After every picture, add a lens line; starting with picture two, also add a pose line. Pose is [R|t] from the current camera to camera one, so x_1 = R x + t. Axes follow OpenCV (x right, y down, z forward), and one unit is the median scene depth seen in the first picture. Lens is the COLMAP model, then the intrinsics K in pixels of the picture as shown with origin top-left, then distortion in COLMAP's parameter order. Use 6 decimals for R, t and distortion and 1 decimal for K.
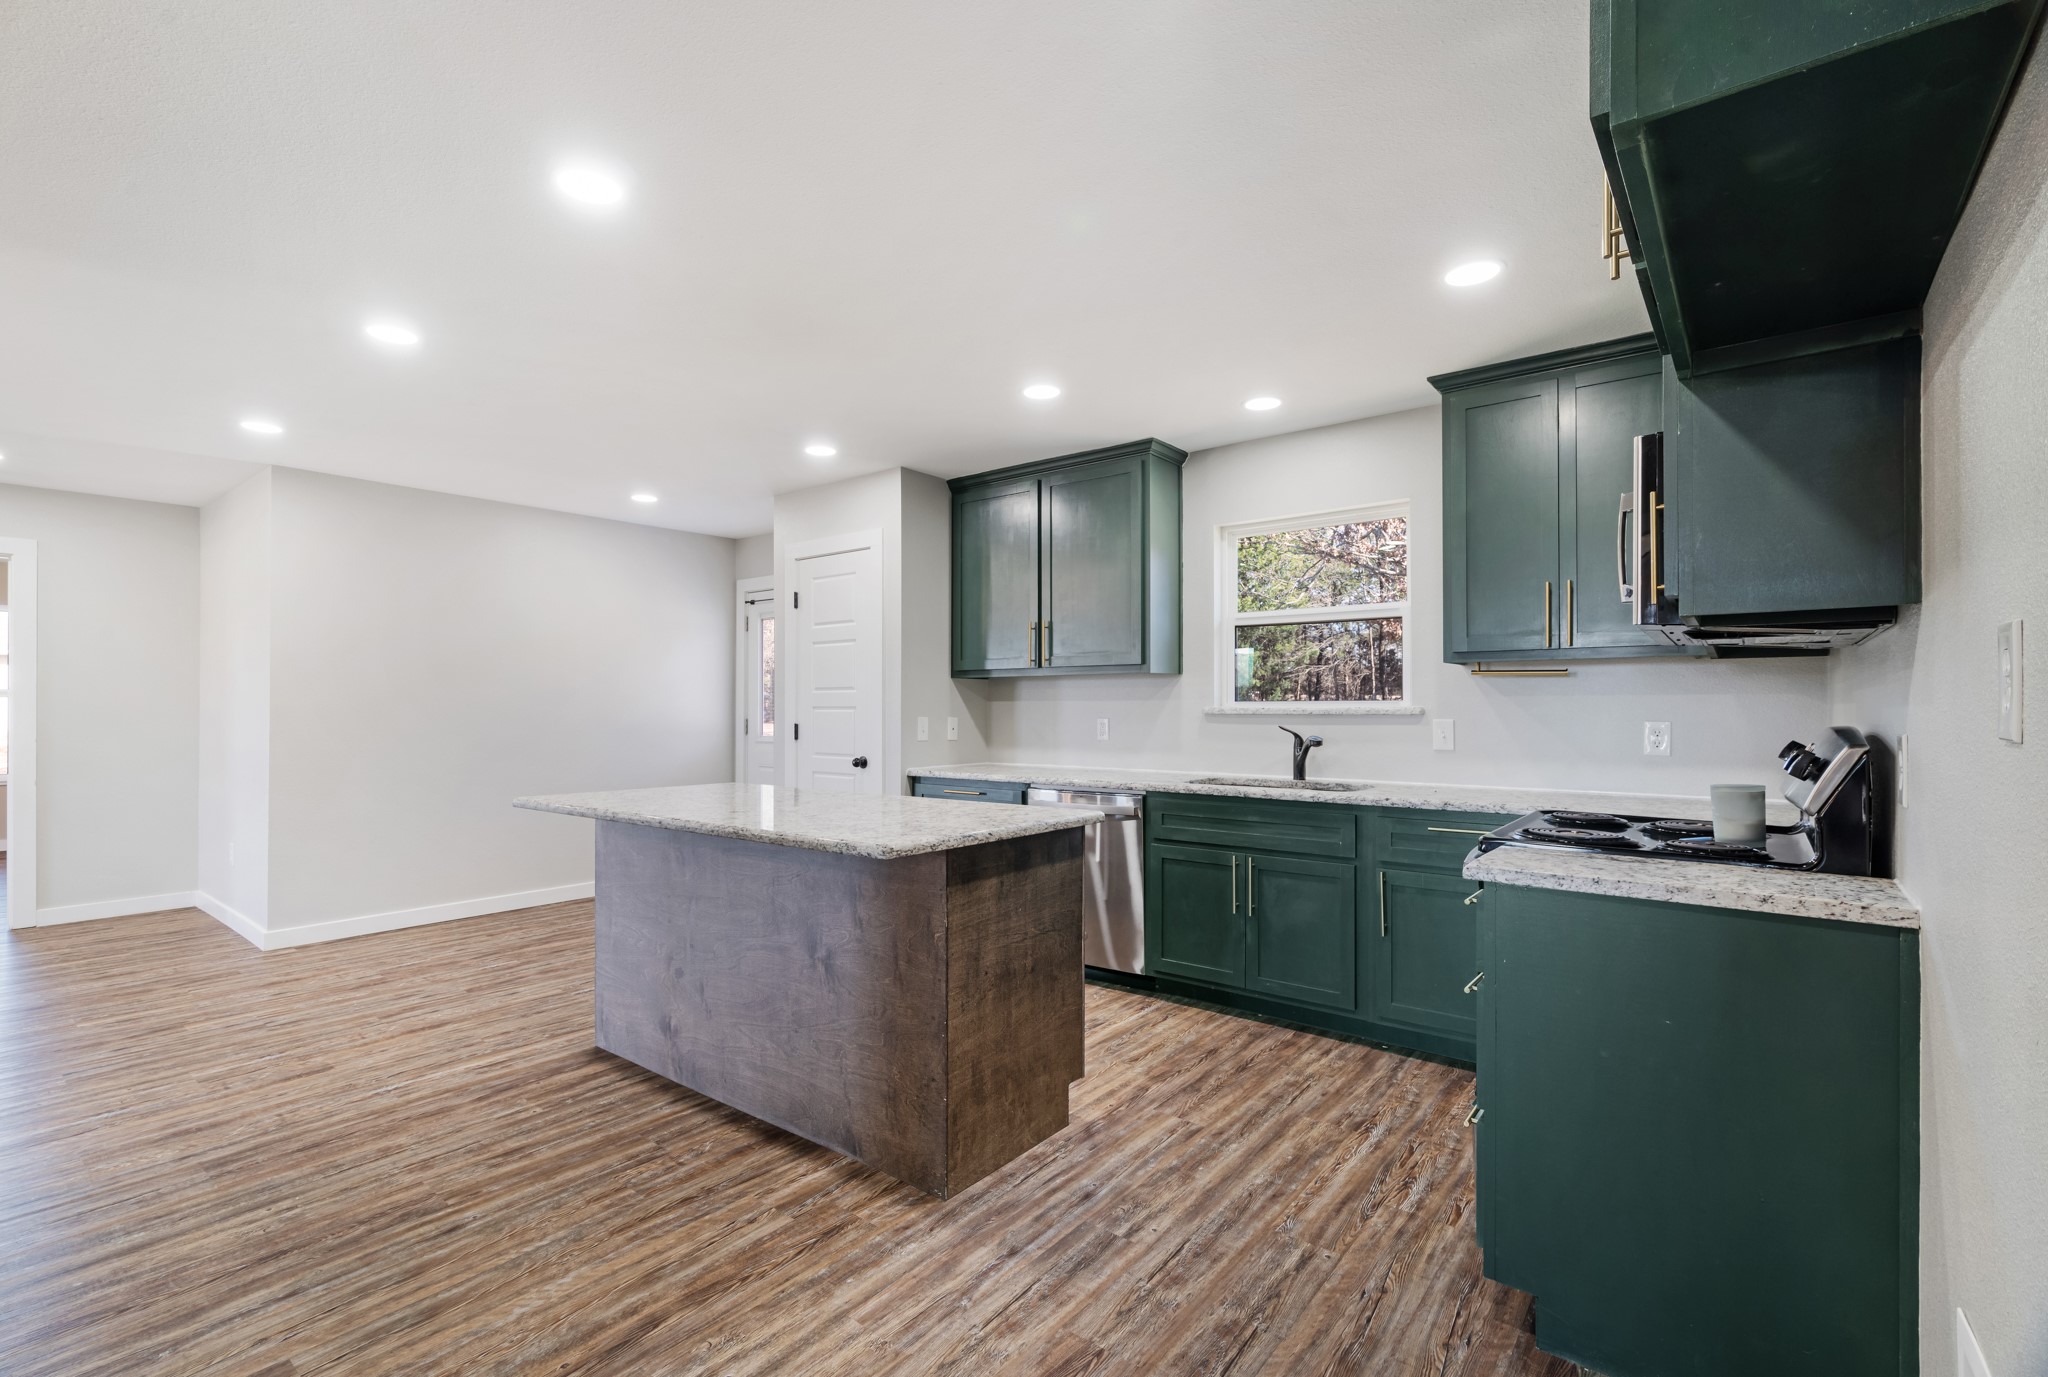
lens RADIAL K [[923.1, 0, 1015.5], [0, 923.1, 720.0], [0, 0, 1]] dist [-0.009452, 0.004853]
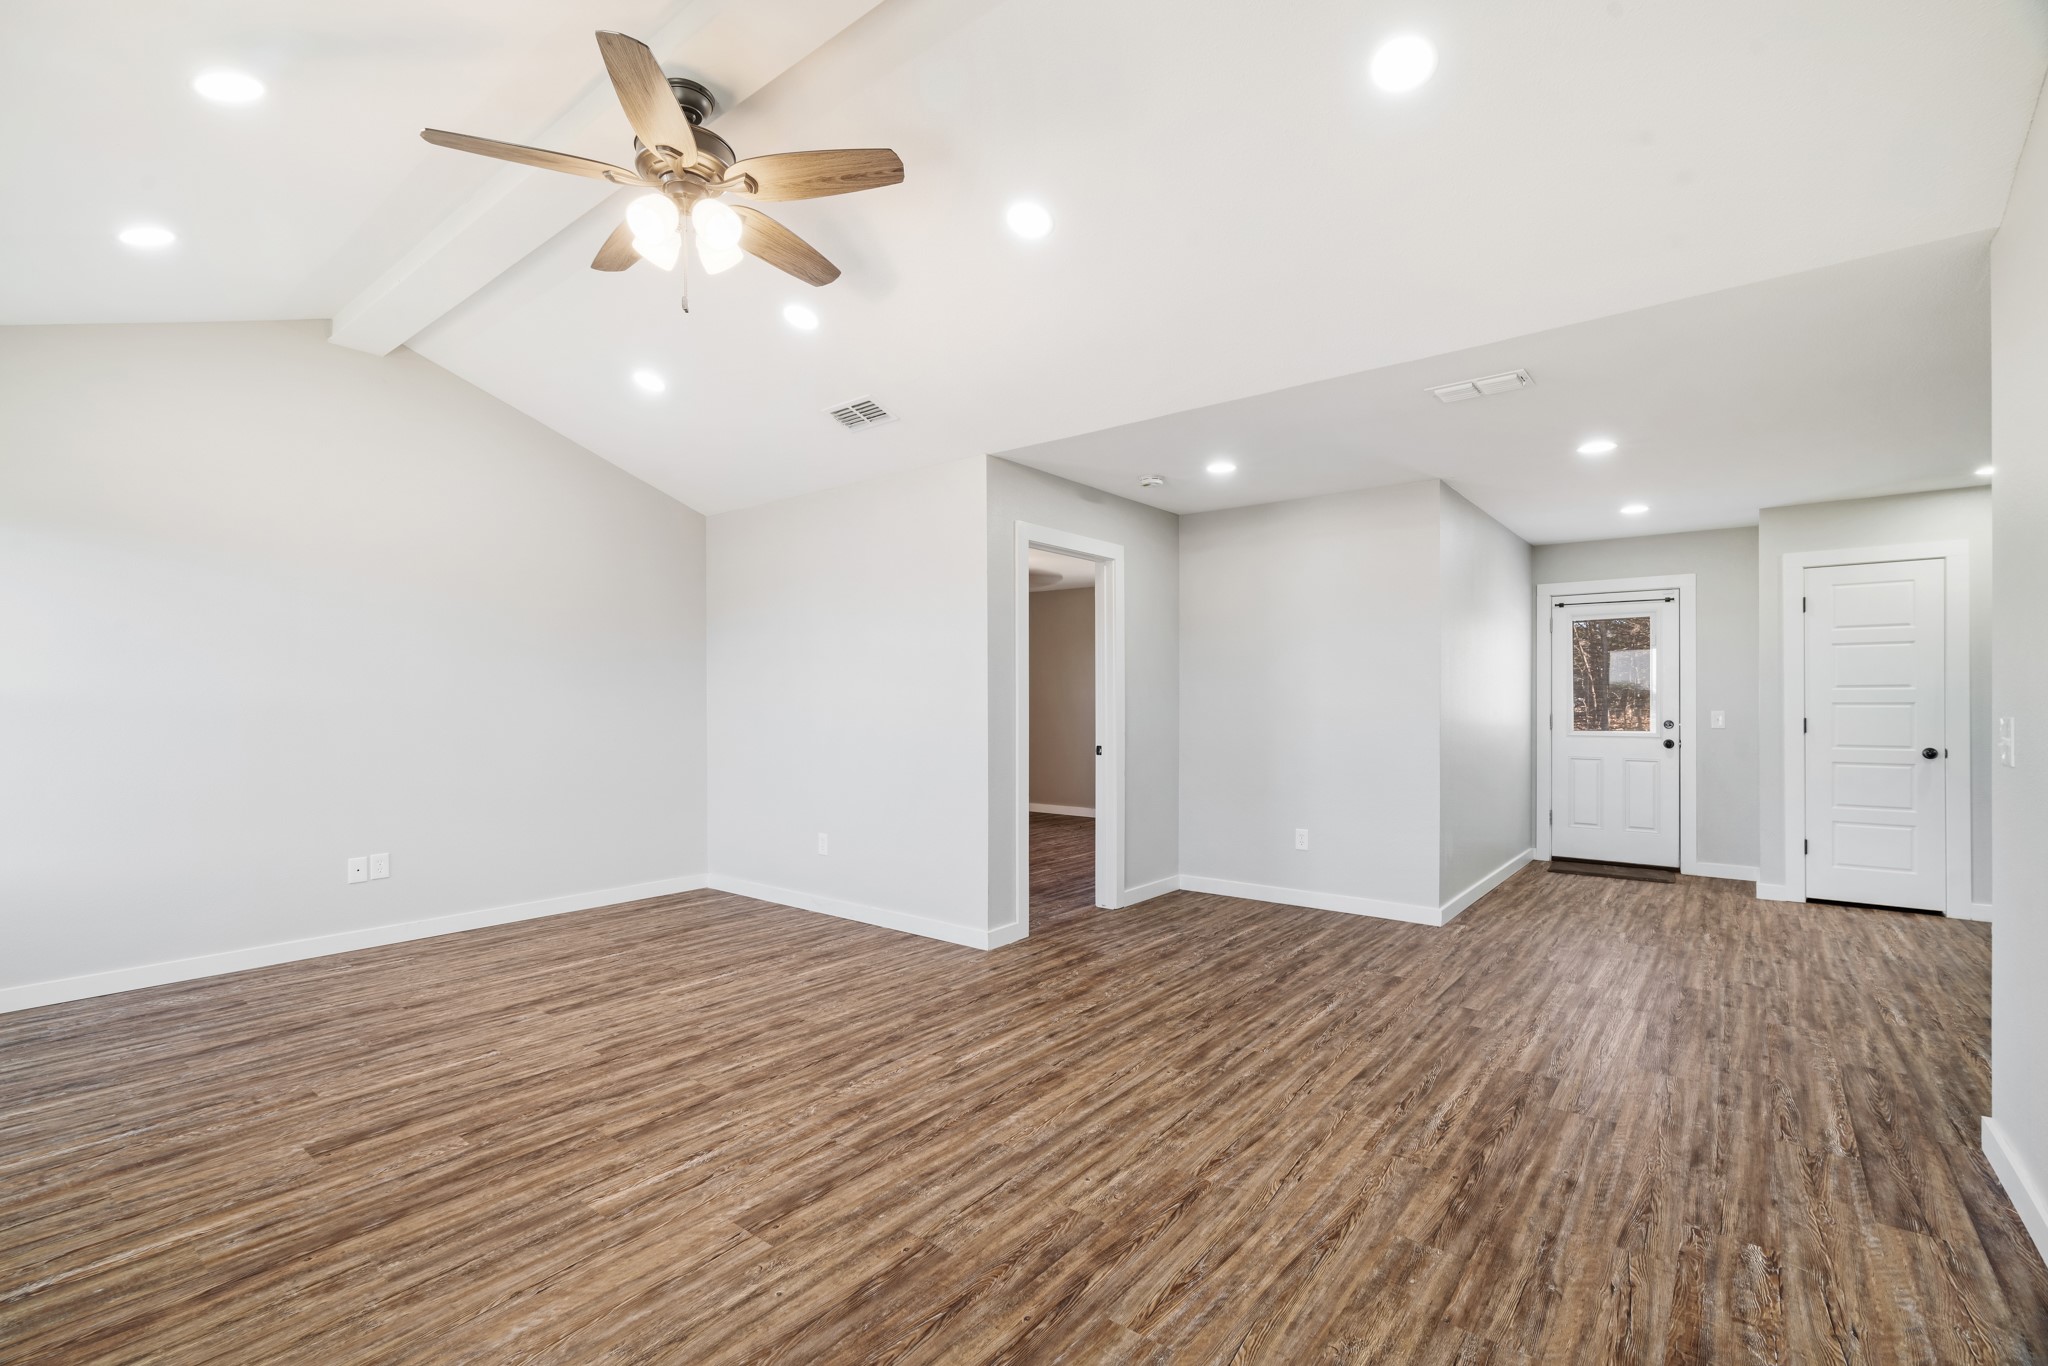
lens RADIAL K [[923.1, 0, 1011.2], [0, 923.1, 699.1], [0, 0, 1]] dist [-0.009452, 0.004853]
pose [[0.999949, -0.000707, -0.010113, -2.044316], [0.000503, 0.999797, -0.020163, 0.005052], [0.010125, 0.020157, 0.999746, -0.165392]]
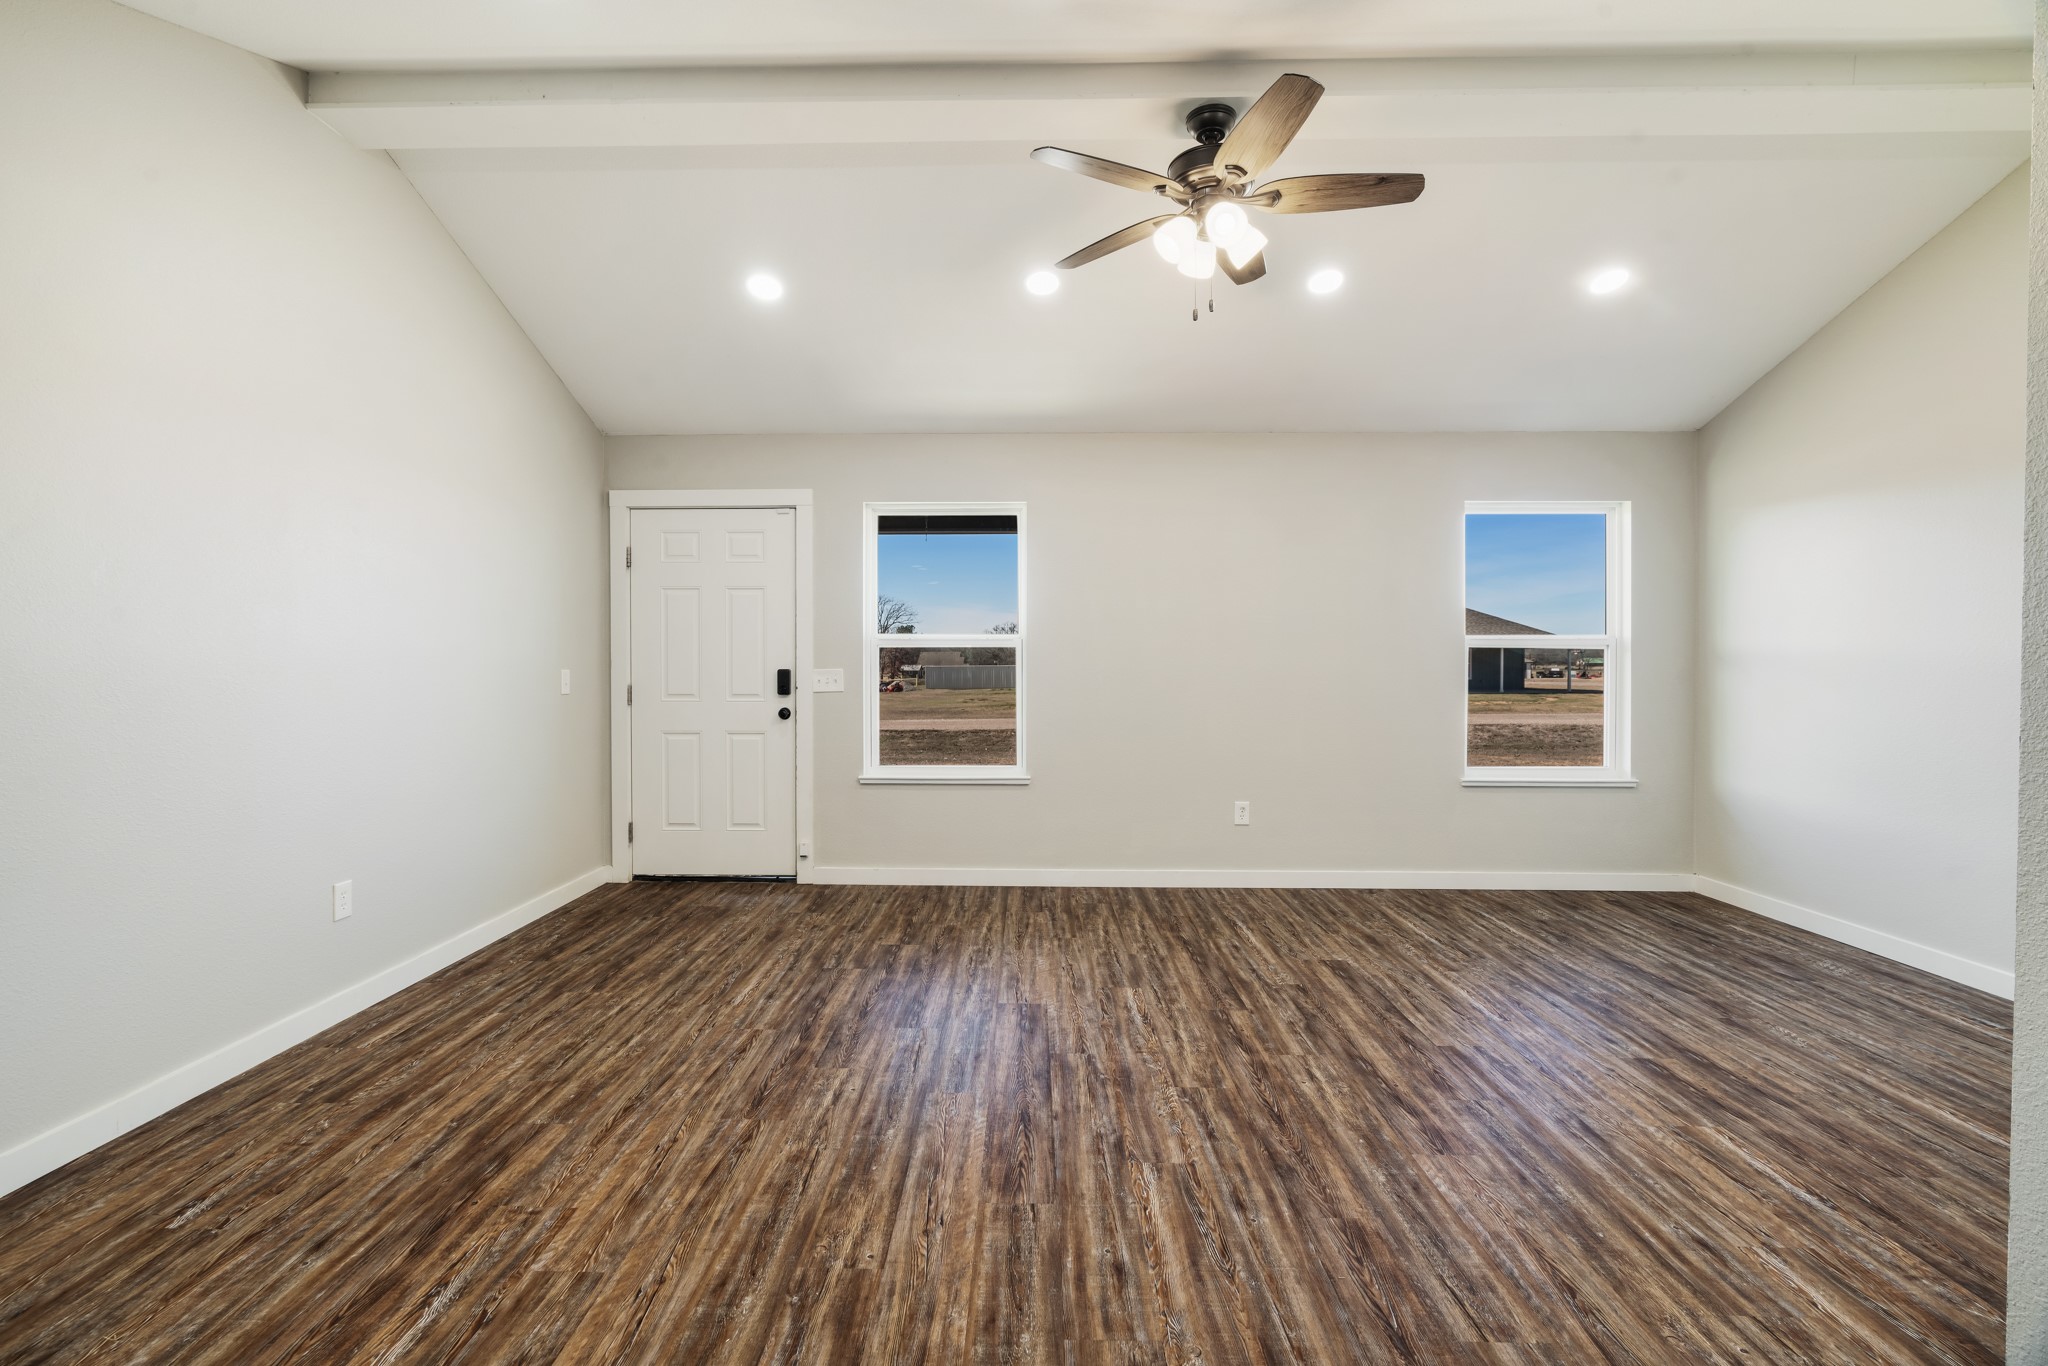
lens RADIAL K [[923.1, 0, 1015.2], [0, 923.1, 665.6], [0, 0, 1]] dist [-0.009452, 0.004853]
pose [[-0.794381, -0.000026, -0.607420, -1.570371], [-0.011666, 0.999816, 0.015214, -0.018699], [0.607308, 0.019172, -0.794235, 1.437024]]
